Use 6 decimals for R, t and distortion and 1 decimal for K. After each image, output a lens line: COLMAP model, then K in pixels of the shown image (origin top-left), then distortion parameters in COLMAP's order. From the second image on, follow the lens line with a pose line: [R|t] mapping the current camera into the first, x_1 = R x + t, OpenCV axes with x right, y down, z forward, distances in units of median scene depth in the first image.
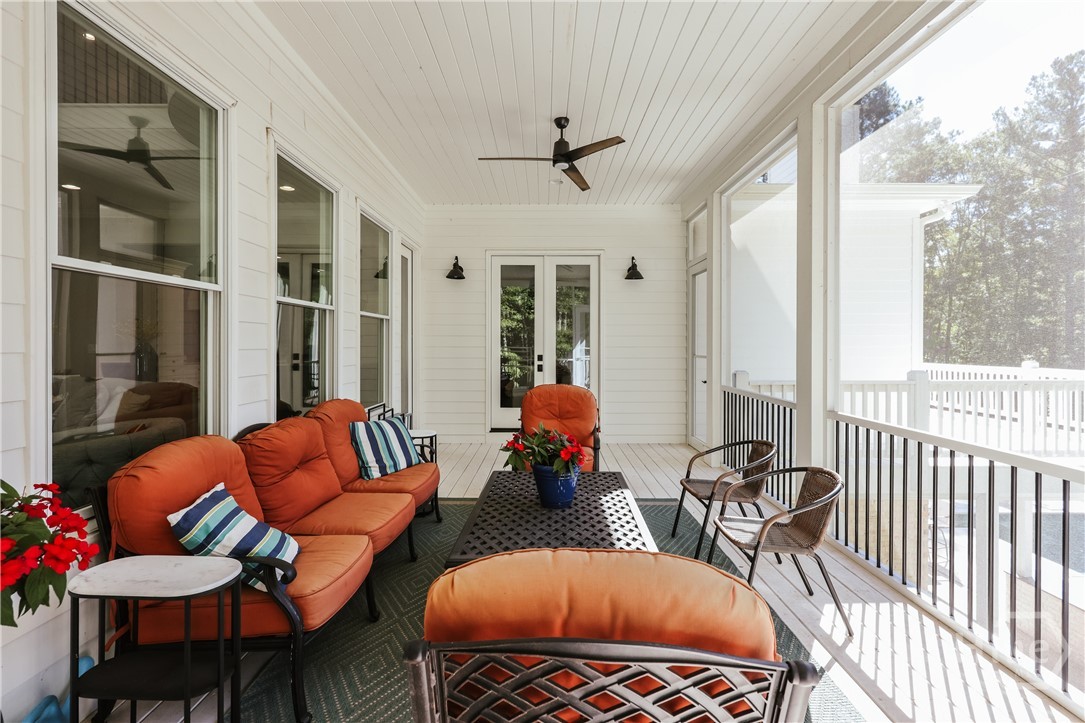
lens RADIAL K [[476.6, 0, 541.5], [0, 476.6, 344.4], [0, 0, 1]] dist [0.001568, -0.000106]
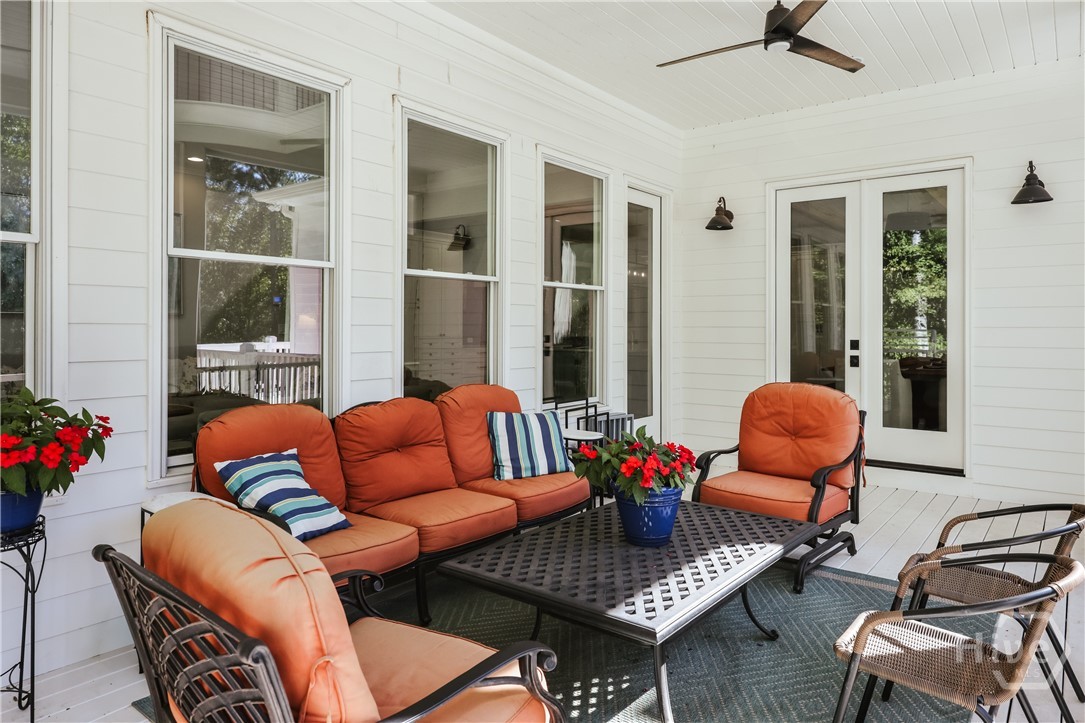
lens RADIAL K [[693.3, 0, 543.8], [0, 693.3, 325.9], [0, 0, 1]] dist [-0.000311, -0.000115]
pose [[0.795378, -0.001015, -0.606113, 0.420818], [-0.000739, 0.999996, -0.002644, 0.011756], [0.606113, 0.002551, 0.795374, 0.061564]]
